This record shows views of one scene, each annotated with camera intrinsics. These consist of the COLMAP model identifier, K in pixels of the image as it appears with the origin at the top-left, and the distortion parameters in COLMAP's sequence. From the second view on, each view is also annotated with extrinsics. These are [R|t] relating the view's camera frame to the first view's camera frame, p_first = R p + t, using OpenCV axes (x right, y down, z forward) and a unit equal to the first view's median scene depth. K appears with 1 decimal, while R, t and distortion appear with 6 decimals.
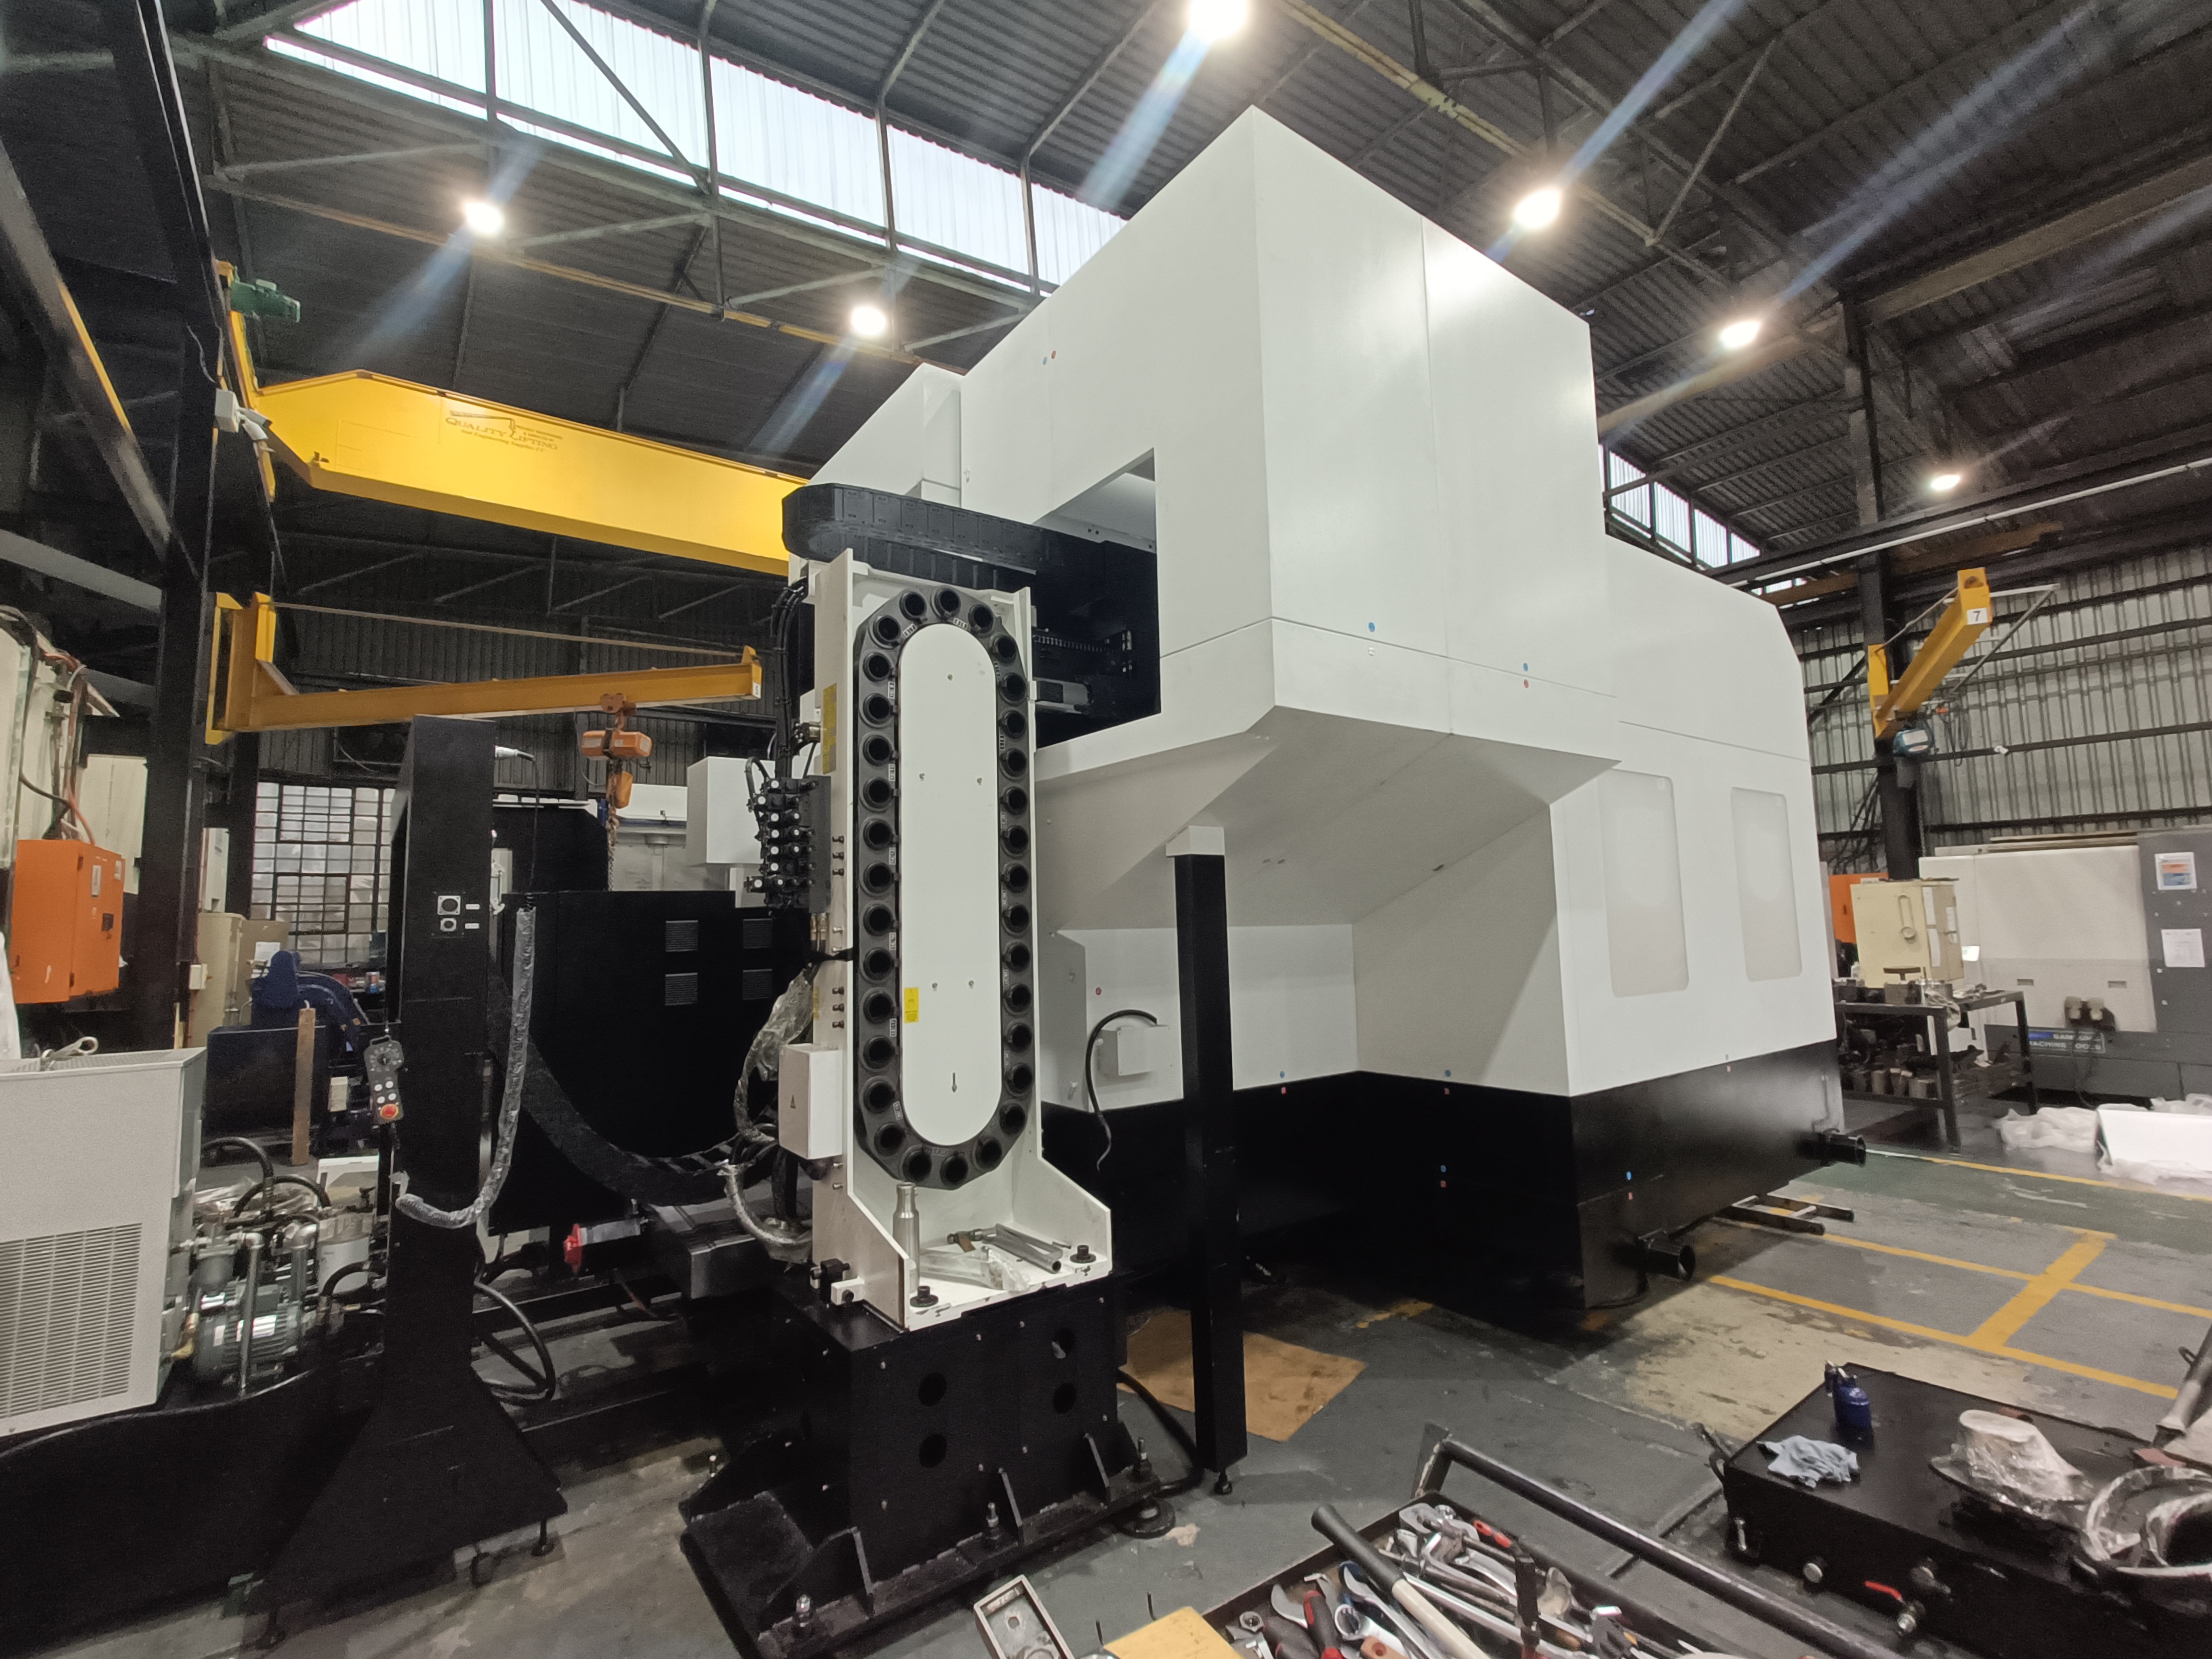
lens RADIAL K [[988.7, 0, 1055.3], [0, 988.7, 838.0], [0, 0, 1]] dist [0.005764, 0.000555]
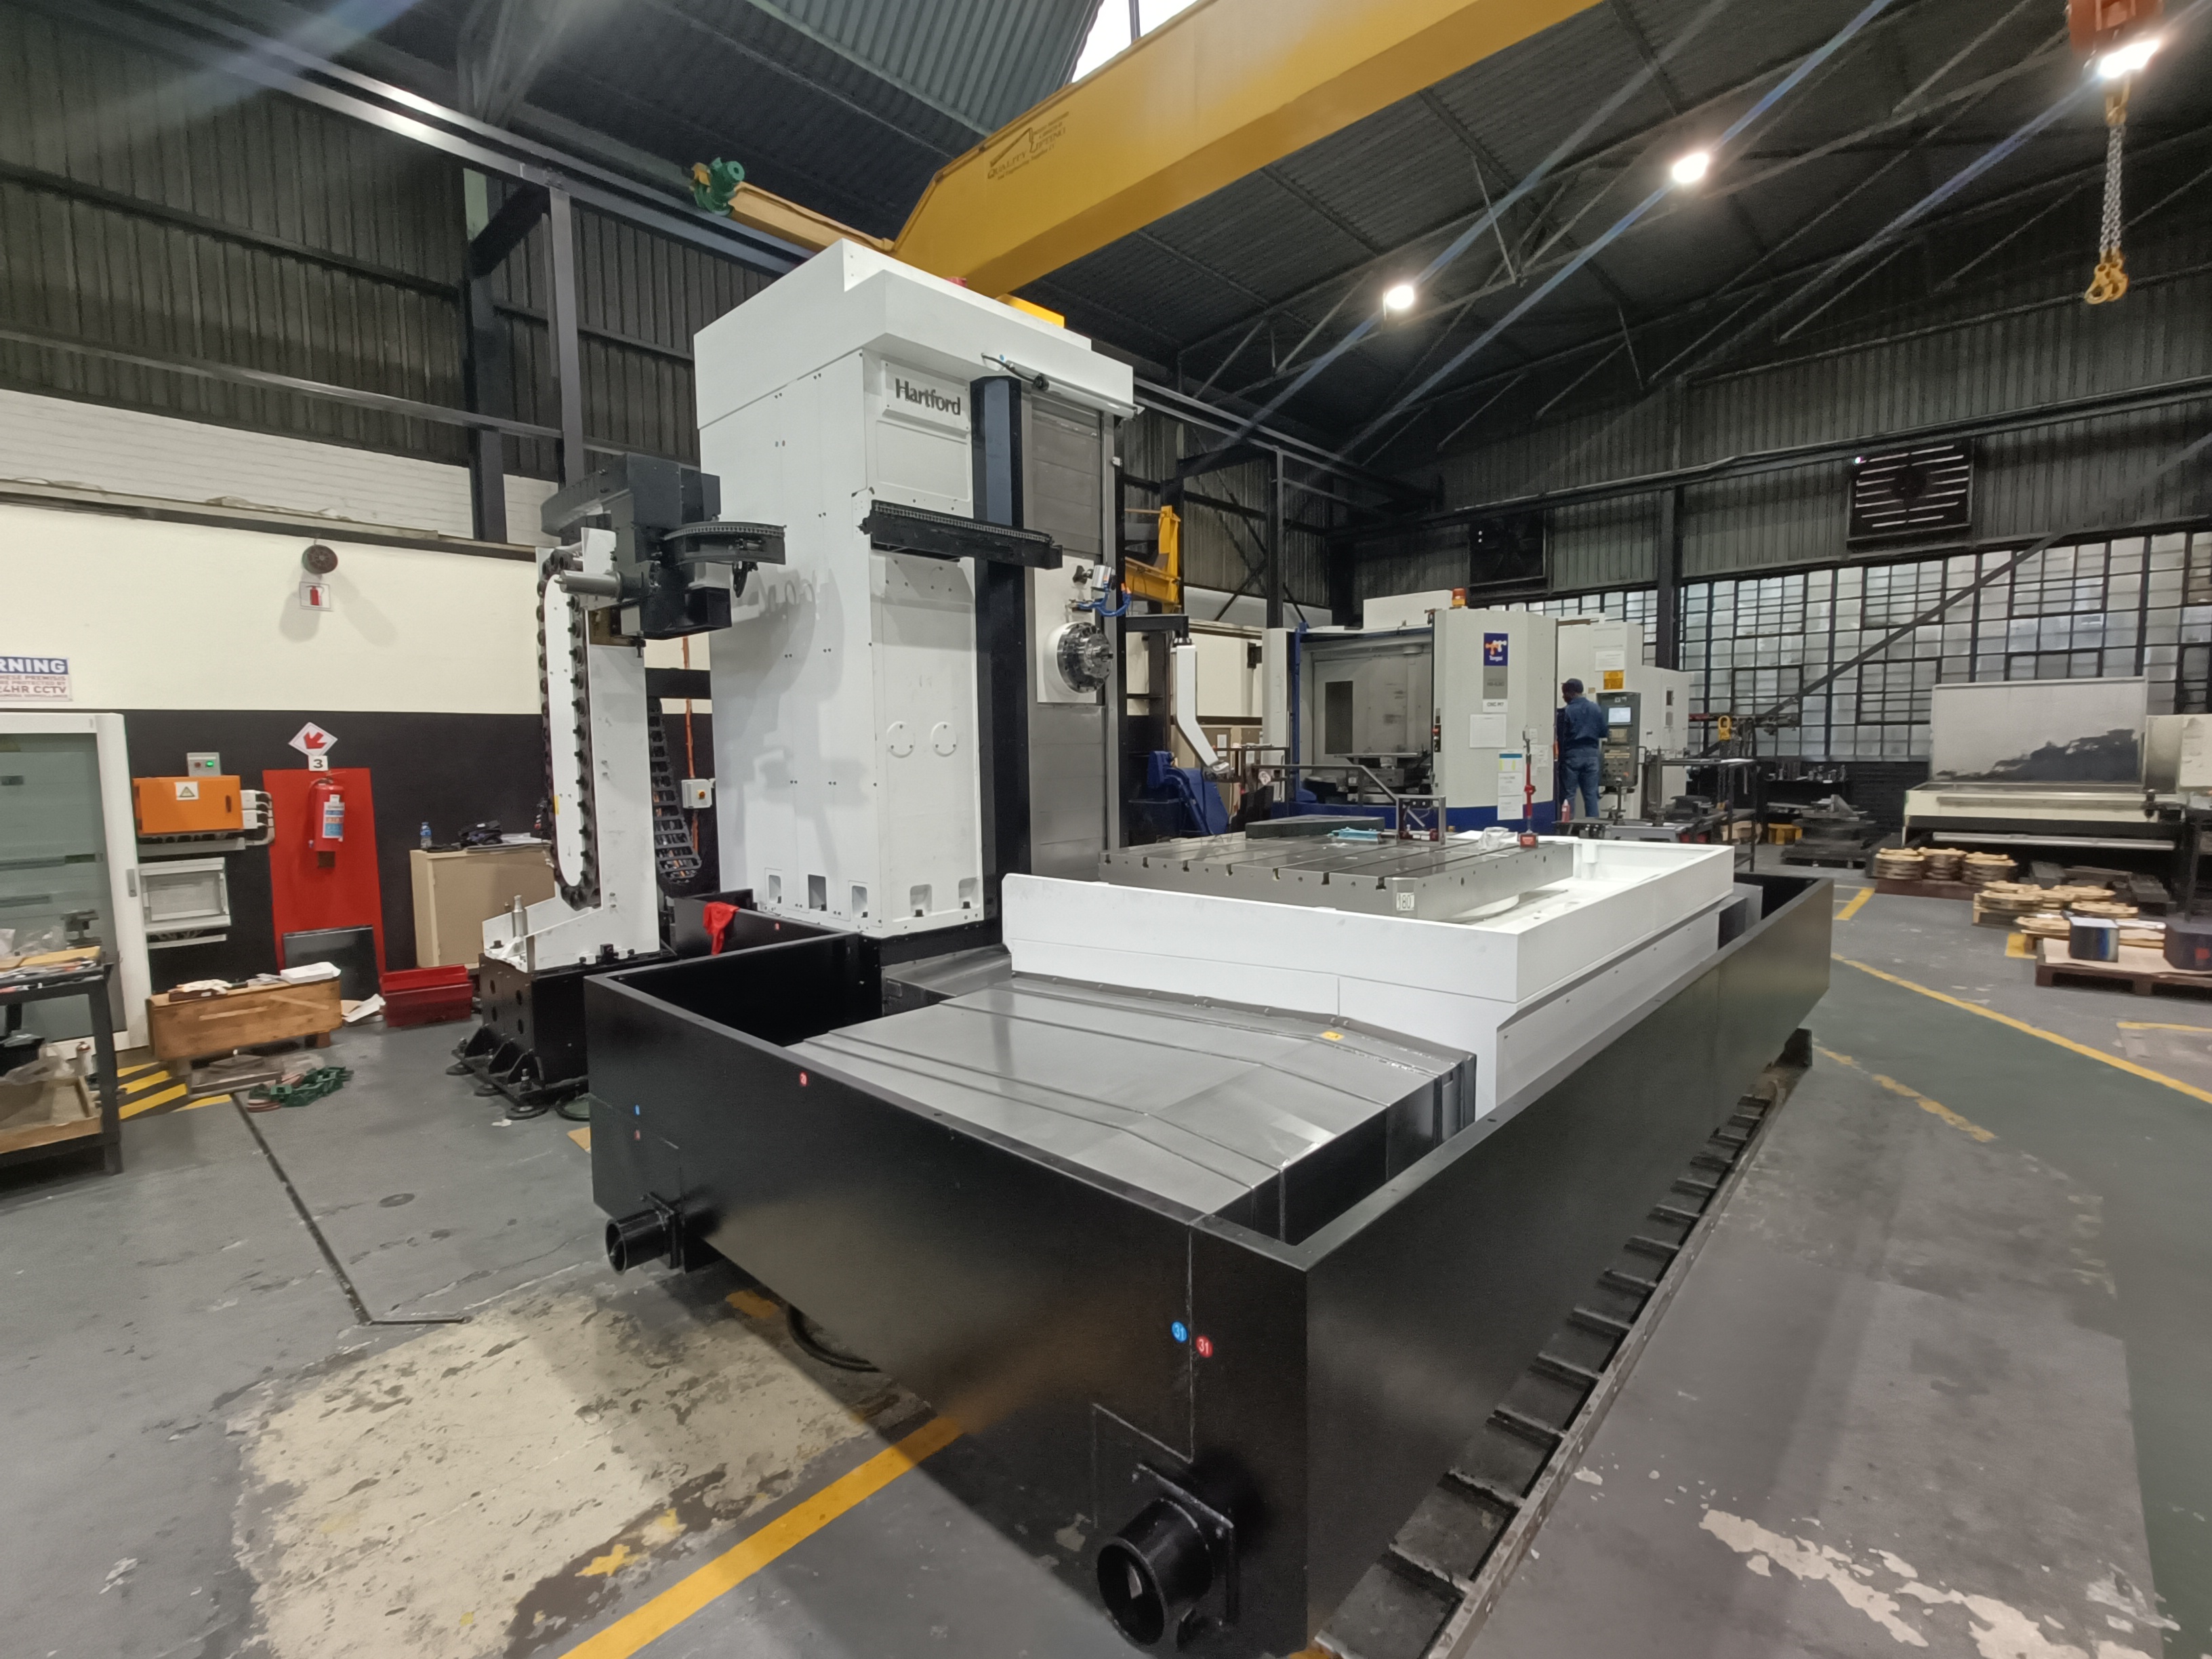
lens RADIAL K [[988.7, 0, 1055.3], [0, 988.7, 838.0], [0, 0, 1]] dist [0.005764, 0.000555]
pose [[0.186459, 0.107901, -0.976519, 0.135173], [0.098722, 0.986862, 0.127895, 0.008411], [0.977490, -0.120251, 0.173357, 0.121675]]
